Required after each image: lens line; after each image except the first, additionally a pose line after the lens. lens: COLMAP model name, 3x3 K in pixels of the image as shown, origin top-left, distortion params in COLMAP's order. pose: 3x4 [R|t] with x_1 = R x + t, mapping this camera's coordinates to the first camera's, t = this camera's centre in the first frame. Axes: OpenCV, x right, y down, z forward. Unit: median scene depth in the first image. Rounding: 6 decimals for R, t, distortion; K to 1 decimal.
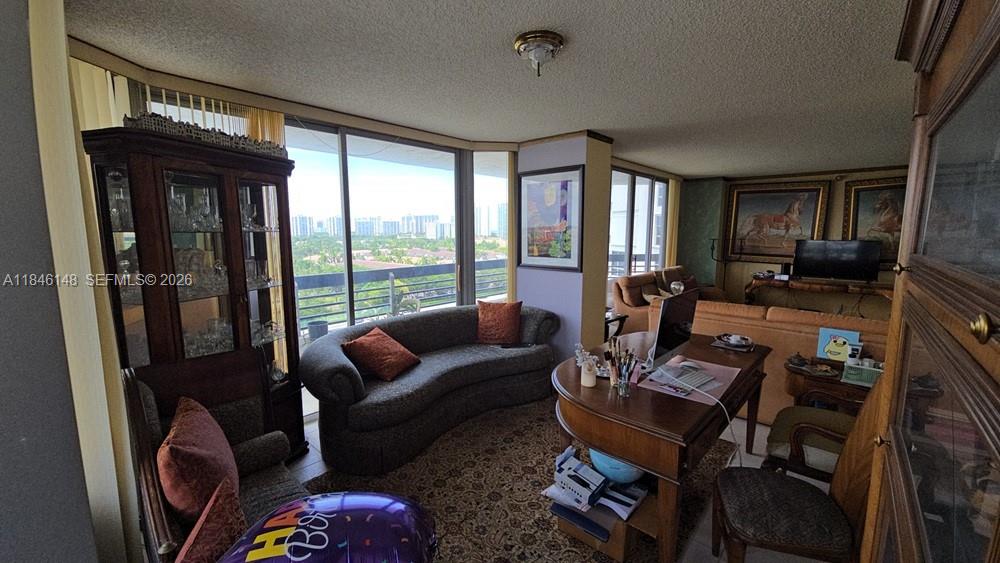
lens RADIAL K [[403.5, 0, 504.8], [0, 403.5, 282.9], [0, 0, 1]] dist [0.001258, -0.000154]
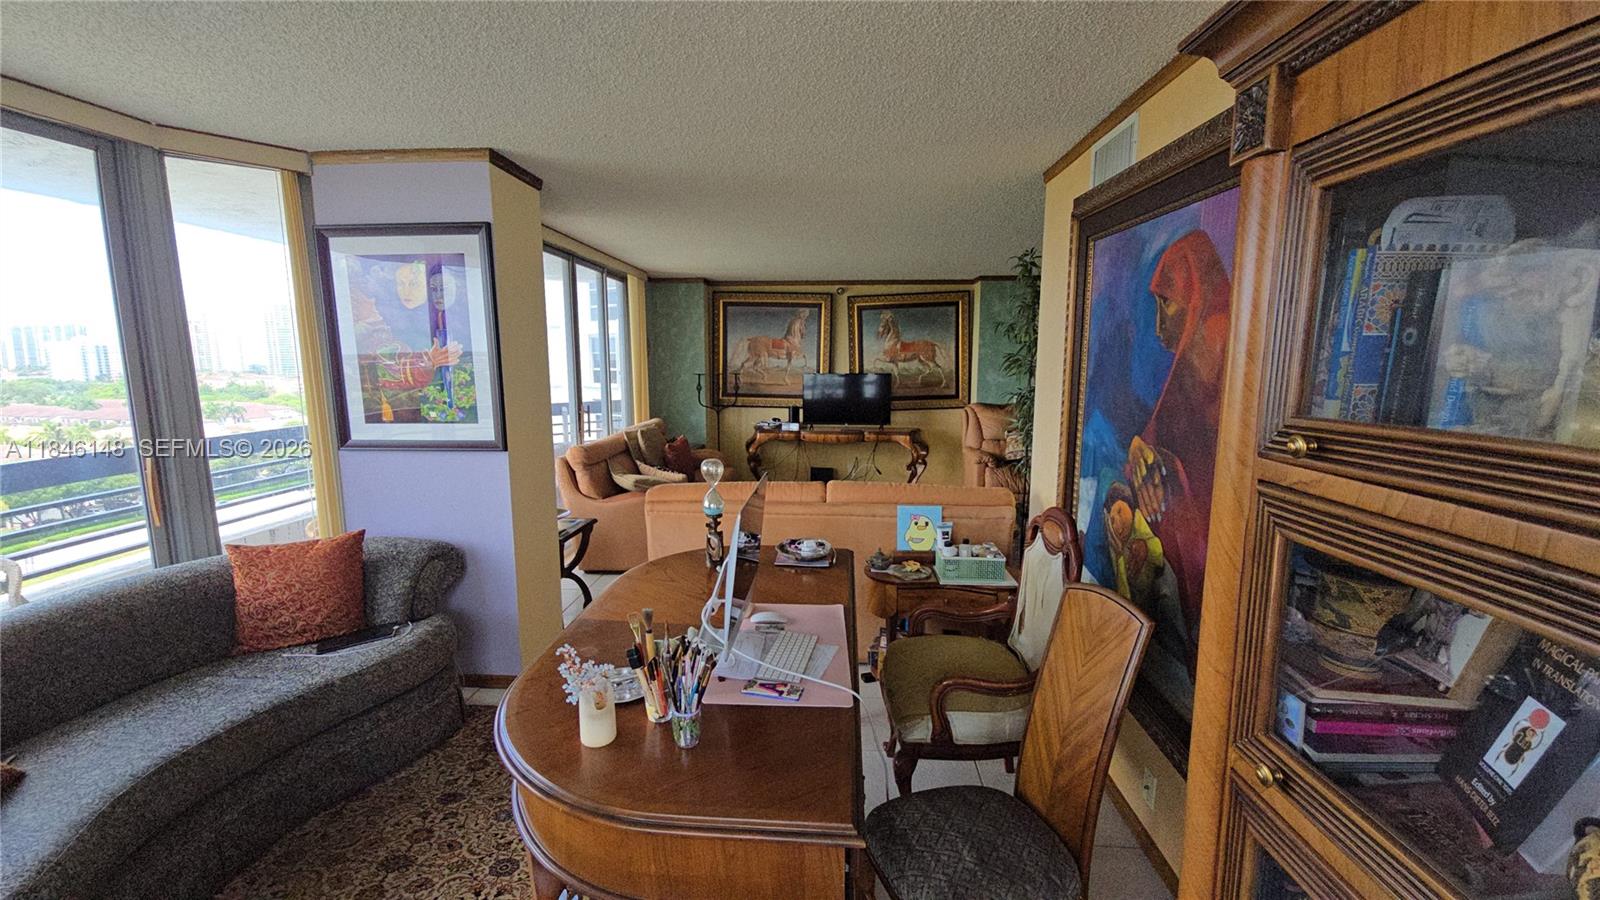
lens RADIAL K [[640.3, 0, 788.0], [0, 640.3, 455.7], [0, 0, 1]] dist [0.003141, -0.001189]
pose [[0.790463, -0.092446, 0.605493, -0.005562], [0.080579, 0.995648, 0.046819, -0.026543], [-0.607186, 0.011781, 0.794472, 0.176690]]
